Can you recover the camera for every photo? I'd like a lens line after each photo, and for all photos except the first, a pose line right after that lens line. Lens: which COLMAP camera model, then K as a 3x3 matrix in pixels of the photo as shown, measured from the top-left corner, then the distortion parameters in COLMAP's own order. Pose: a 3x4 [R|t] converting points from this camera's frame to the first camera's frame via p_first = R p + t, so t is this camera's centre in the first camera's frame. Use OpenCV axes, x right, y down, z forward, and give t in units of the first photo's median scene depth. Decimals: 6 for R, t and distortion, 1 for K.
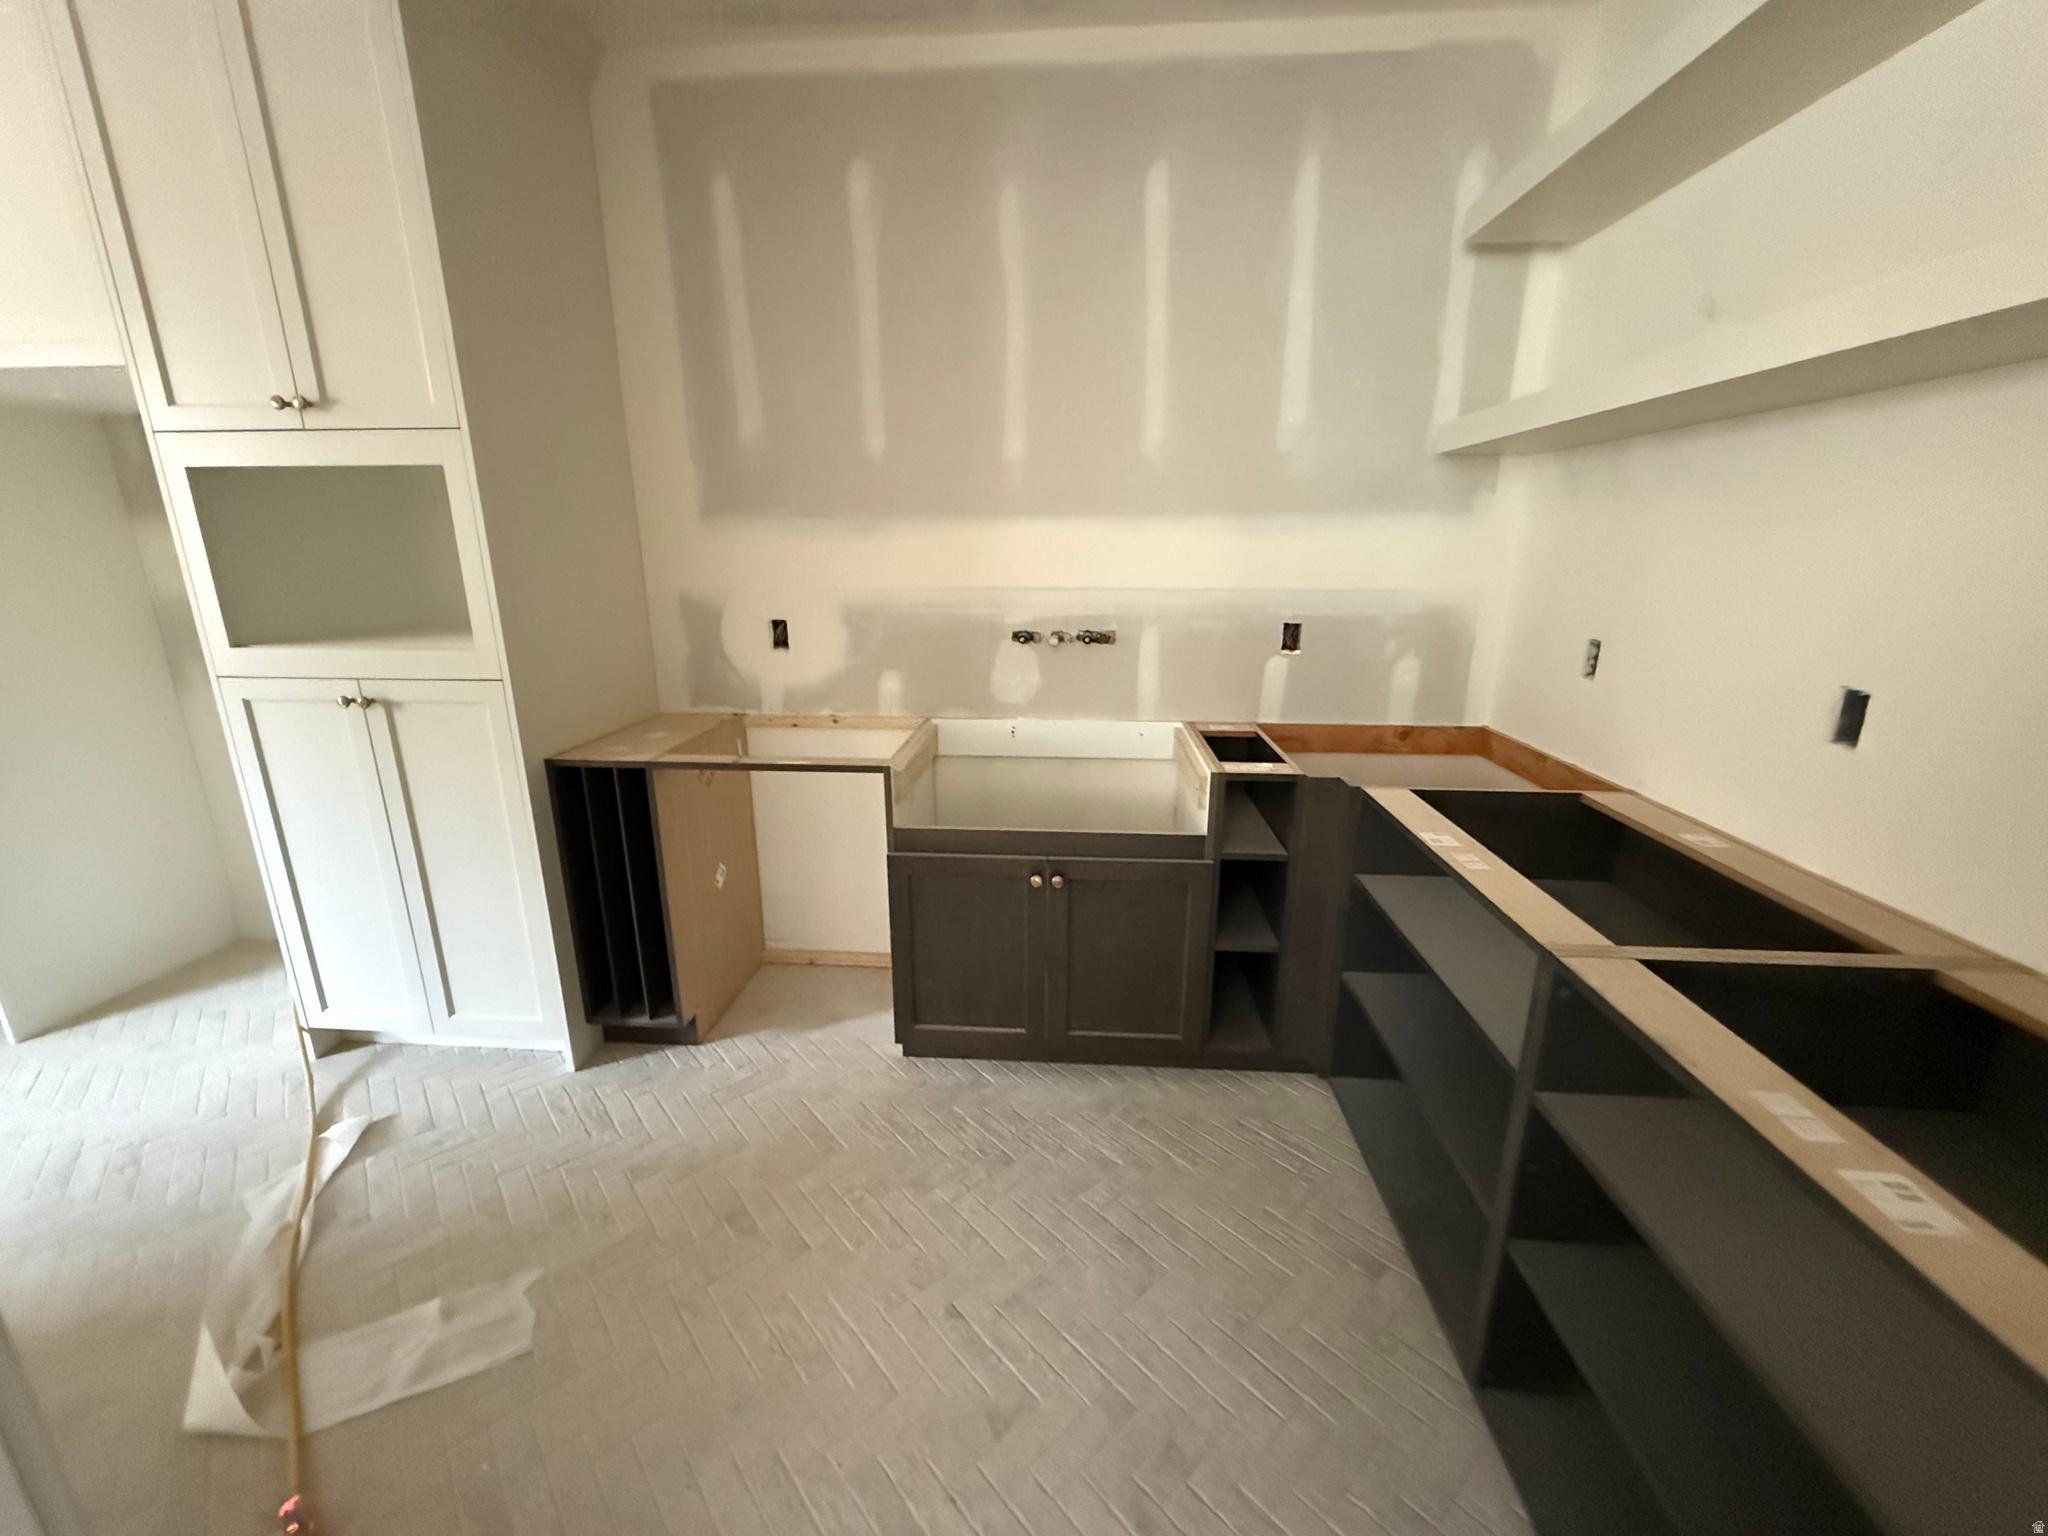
lens RADIAL K [[819.1, 0, 1021.8], [0, 819.1, 762.5], [0, 0, 1]] dist [-0.000896, -0.000297]
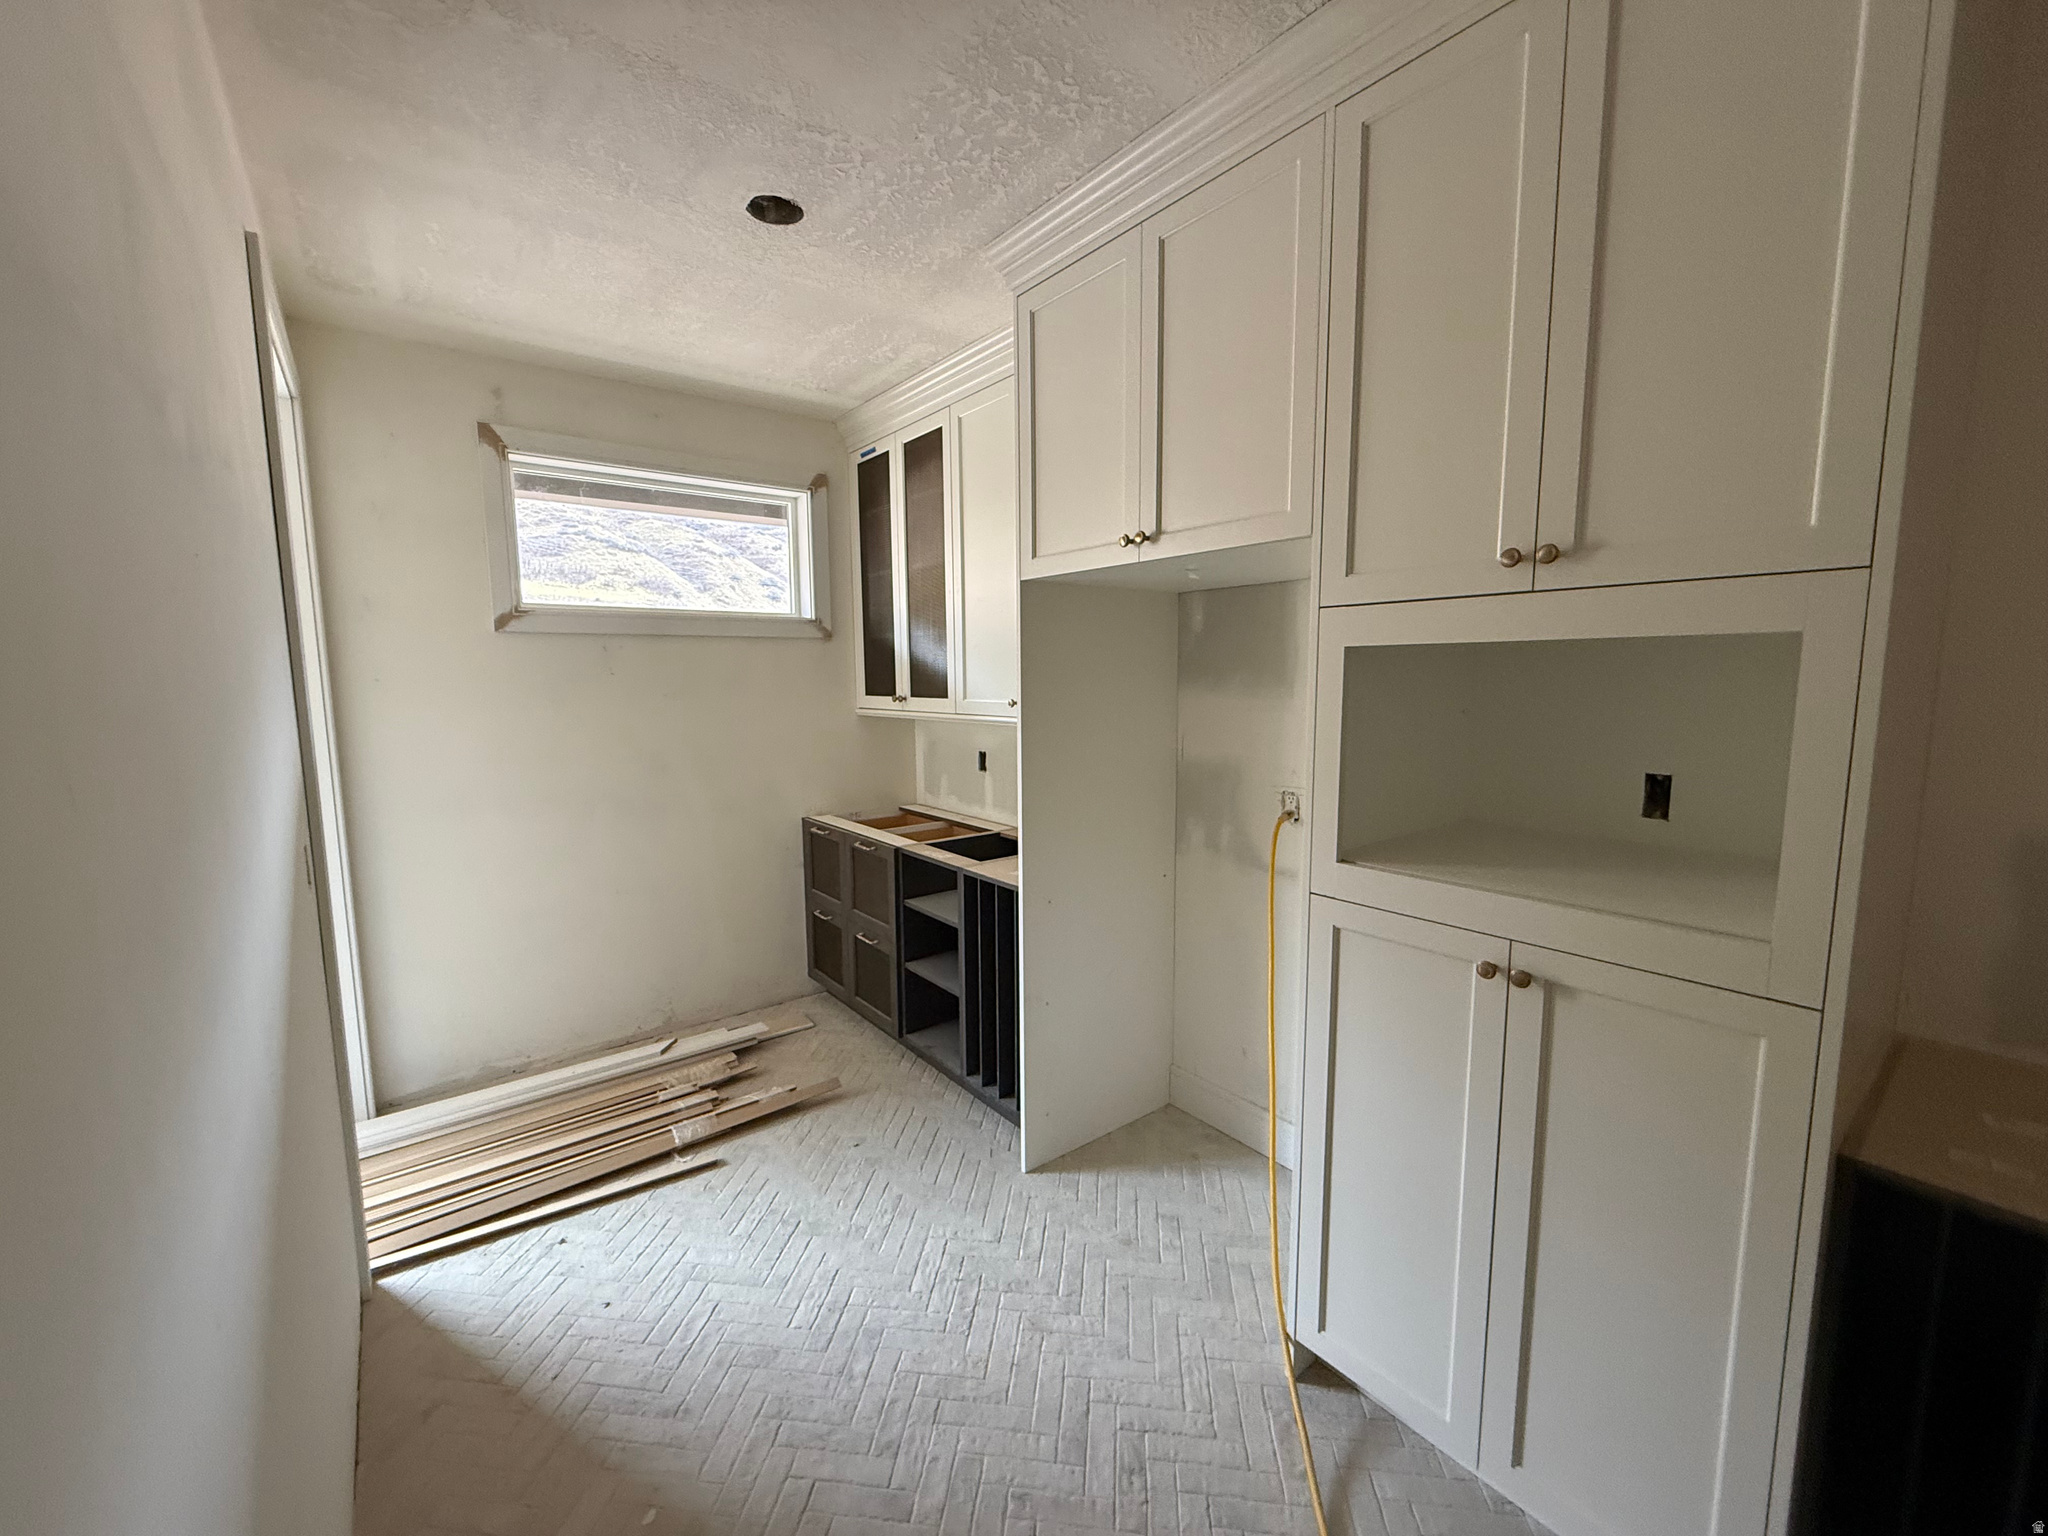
lens RADIAL K [[819.1, 0, 1024.6], [0, 819.1, 770.6], [0, 0, 1]] dist [-0.000896, -0.000297]
pose [[0.678167, 0.078674, -0.730685, -0.598310], [-0.182571, 0.981120, -0.063810, -0.122769], [0.711869, 0.176676, 0.679727, 0.225562]]
